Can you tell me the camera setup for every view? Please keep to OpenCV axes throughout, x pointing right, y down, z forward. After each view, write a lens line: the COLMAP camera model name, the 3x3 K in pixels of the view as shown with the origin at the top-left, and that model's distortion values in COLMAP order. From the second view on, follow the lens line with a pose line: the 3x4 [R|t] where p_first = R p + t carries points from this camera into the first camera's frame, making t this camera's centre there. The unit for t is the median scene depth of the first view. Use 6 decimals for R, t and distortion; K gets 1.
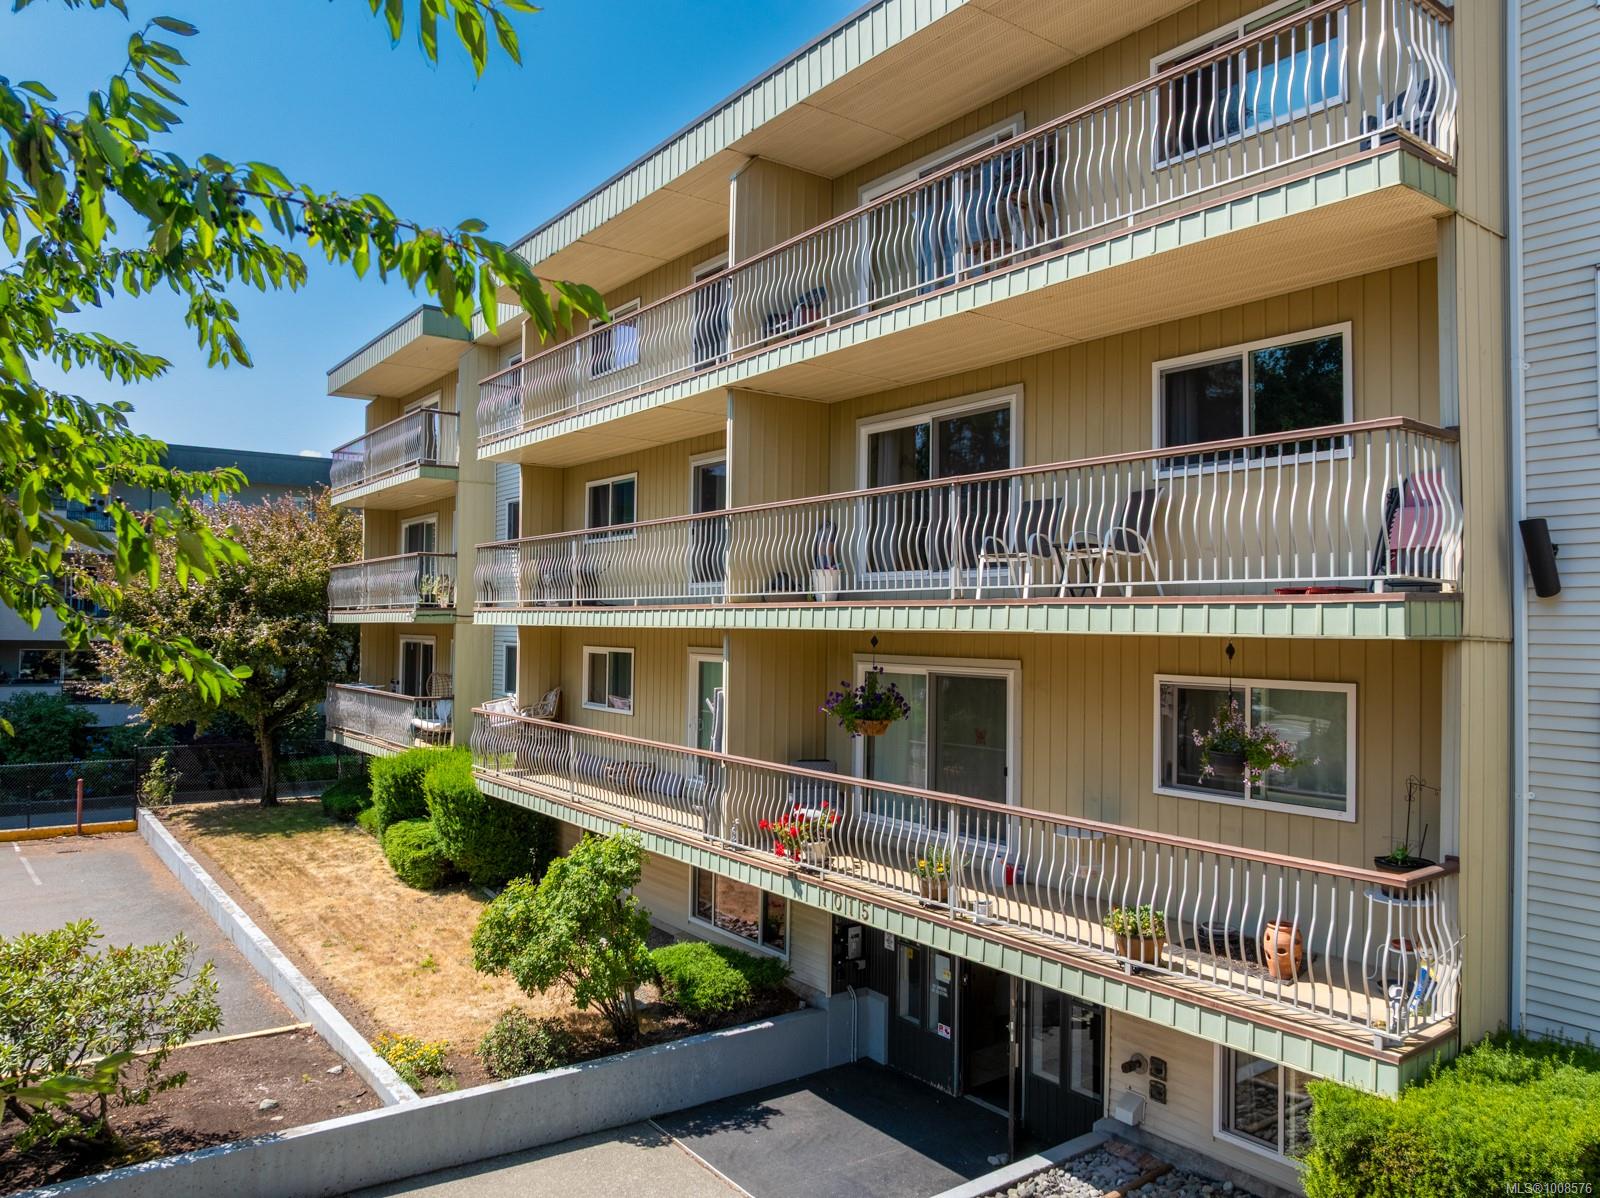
lens RADIAL K [[1115.9, 0, 800.0], [0, 1115.9, 599.0], [0, 0, 1]] dist [-0.010636, -0.002492]
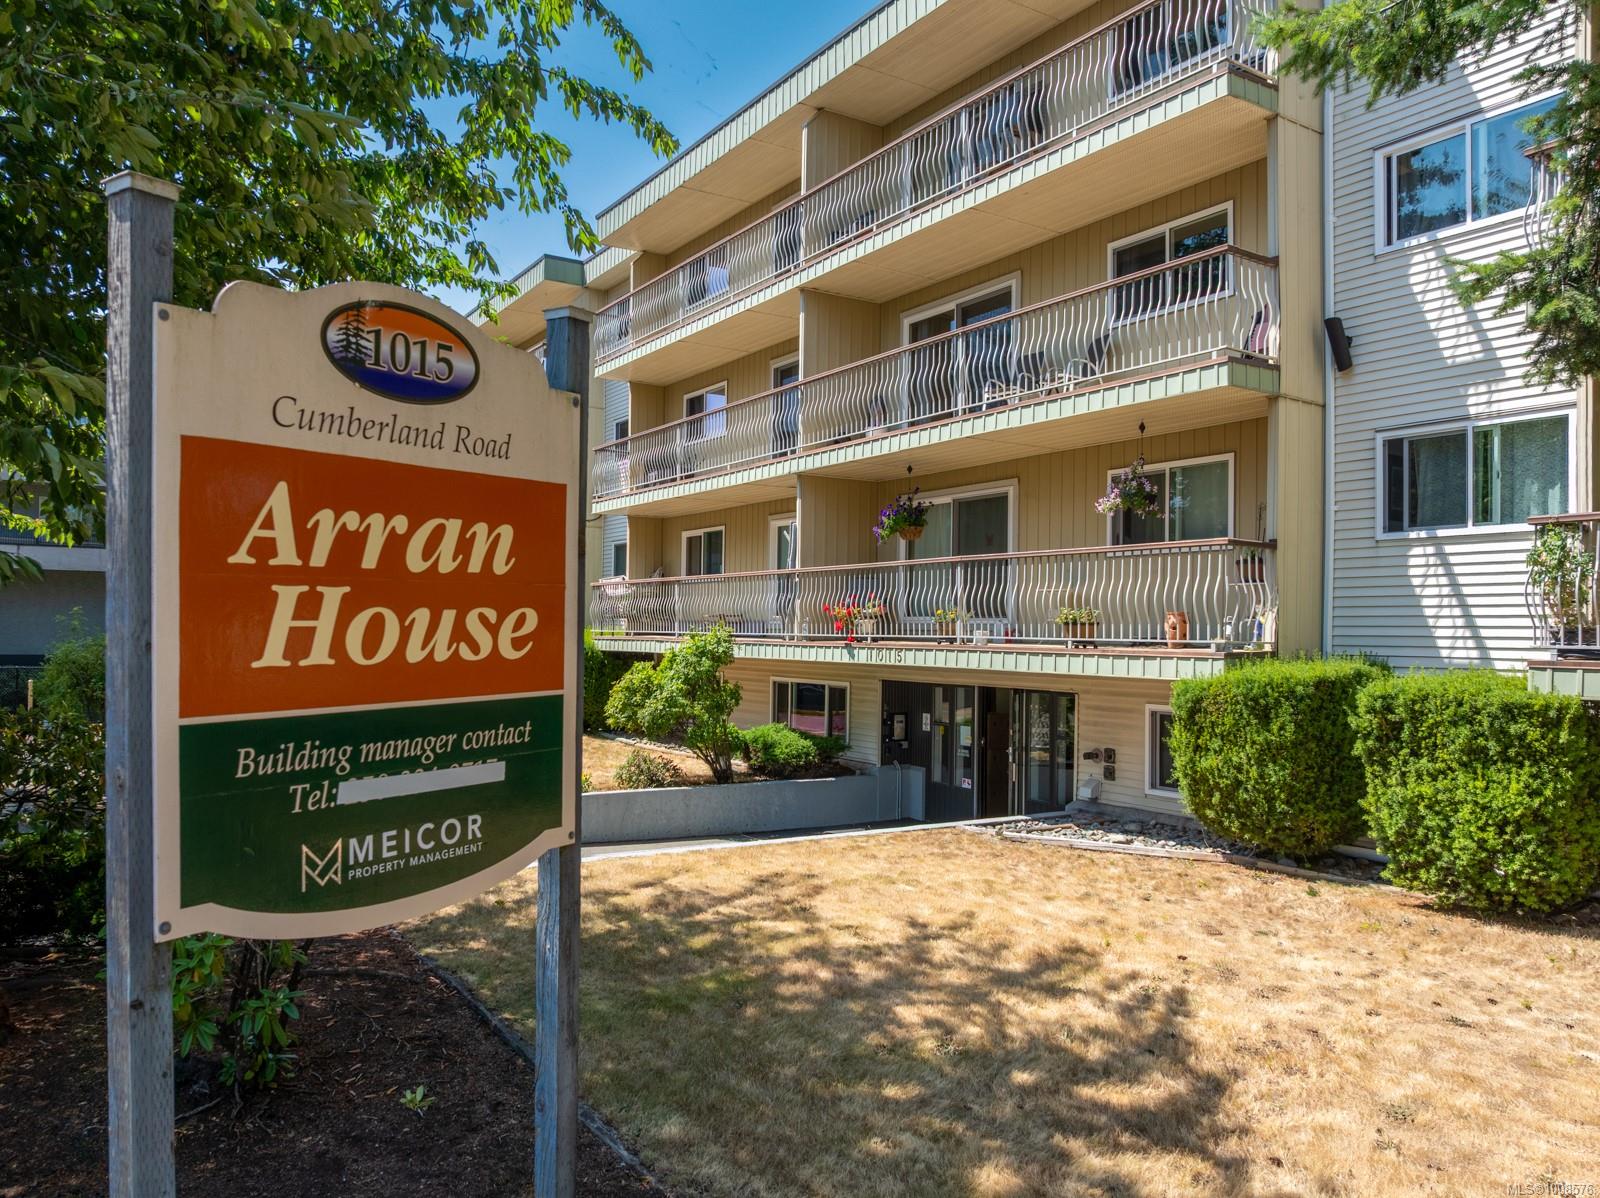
lens RADIAL K [[1154.3, 0, 801.3], [0, 1154.3, 619.7], [0, 0, 1]] dist [-0.005423, -0.005983]
pose [[0.997681, 0.001518, -0.068049, 0.029652], [-0.000626, 0.999914, 0.013127, 0.186754], [0.068063, -0.013054, 0.997596, -0.361277]]
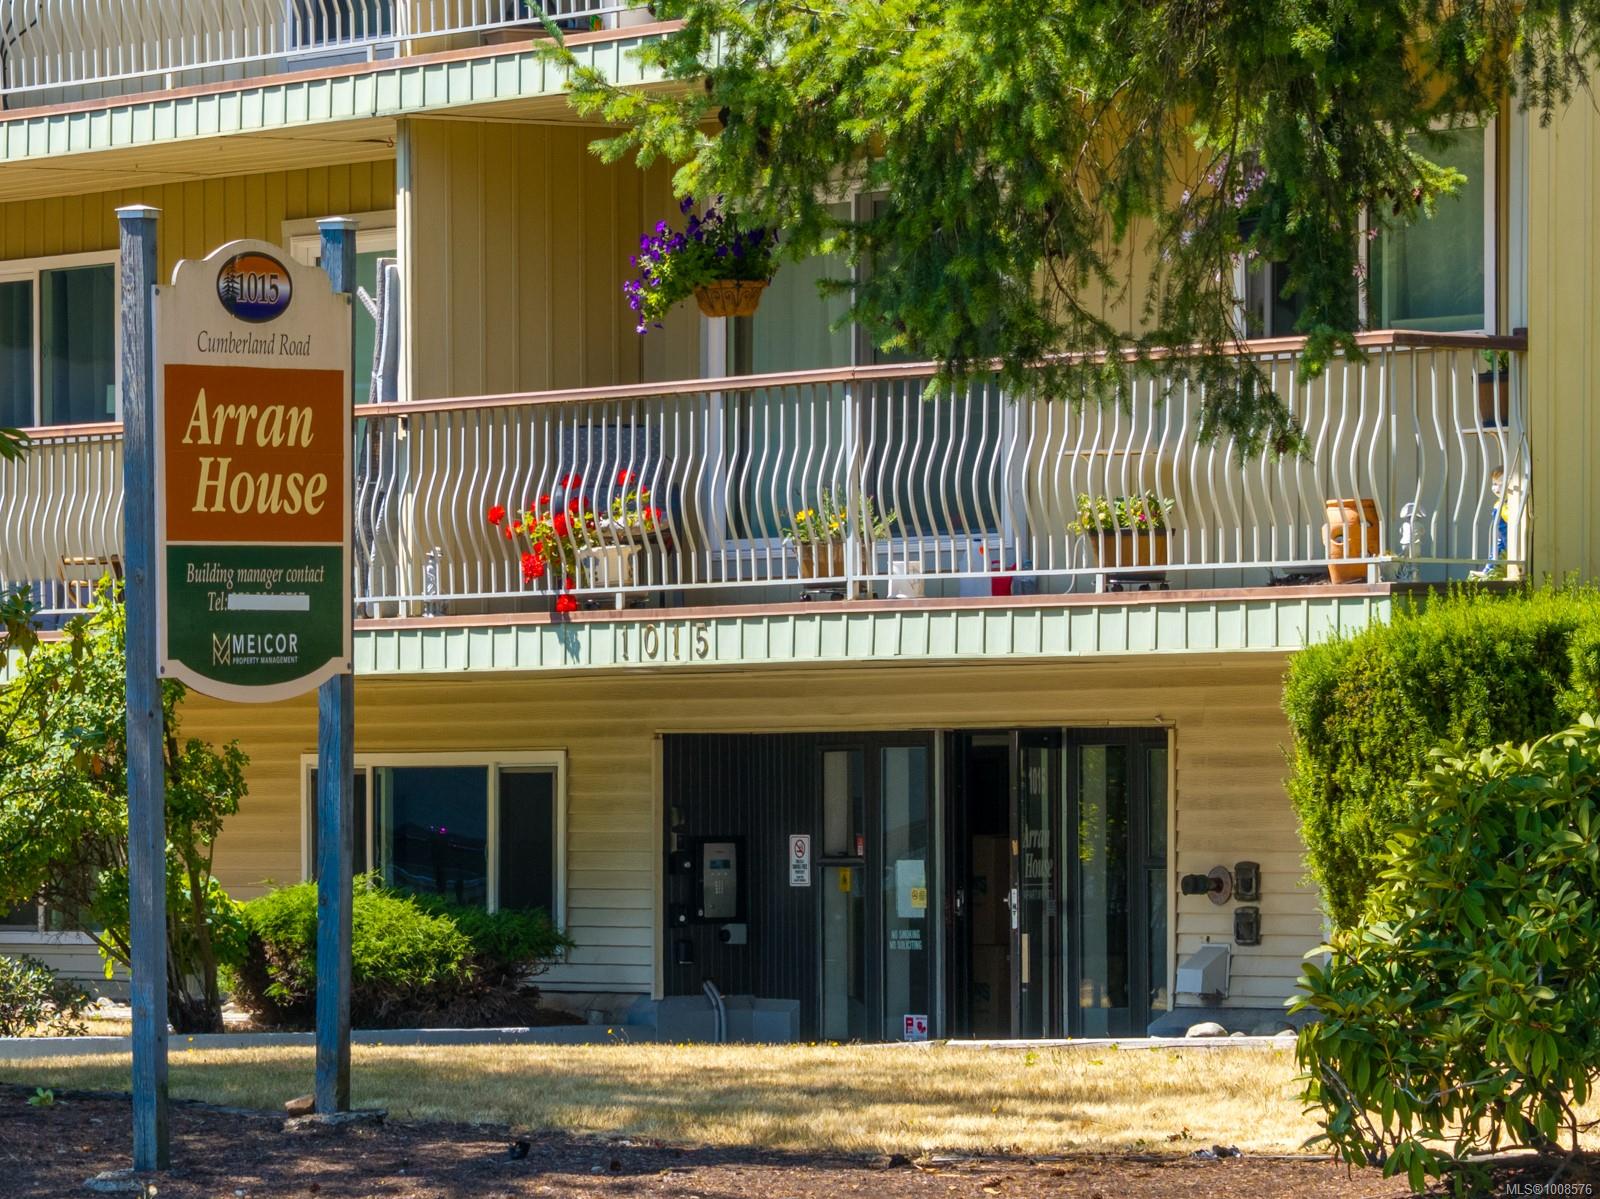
lens RADIAL K [[8506.7, 0, 800.0], [0, 8506.7, 599.5], [0, 0, 1]] dist [-0.005933, 9.854387]
pose [[0.999831, -0.017253, 0.006379, 0.067503], [0.017241, 0.999849, 0.001958, 0.219665], [-0.006412, -0.001848, 0.999978, -2.435712]]
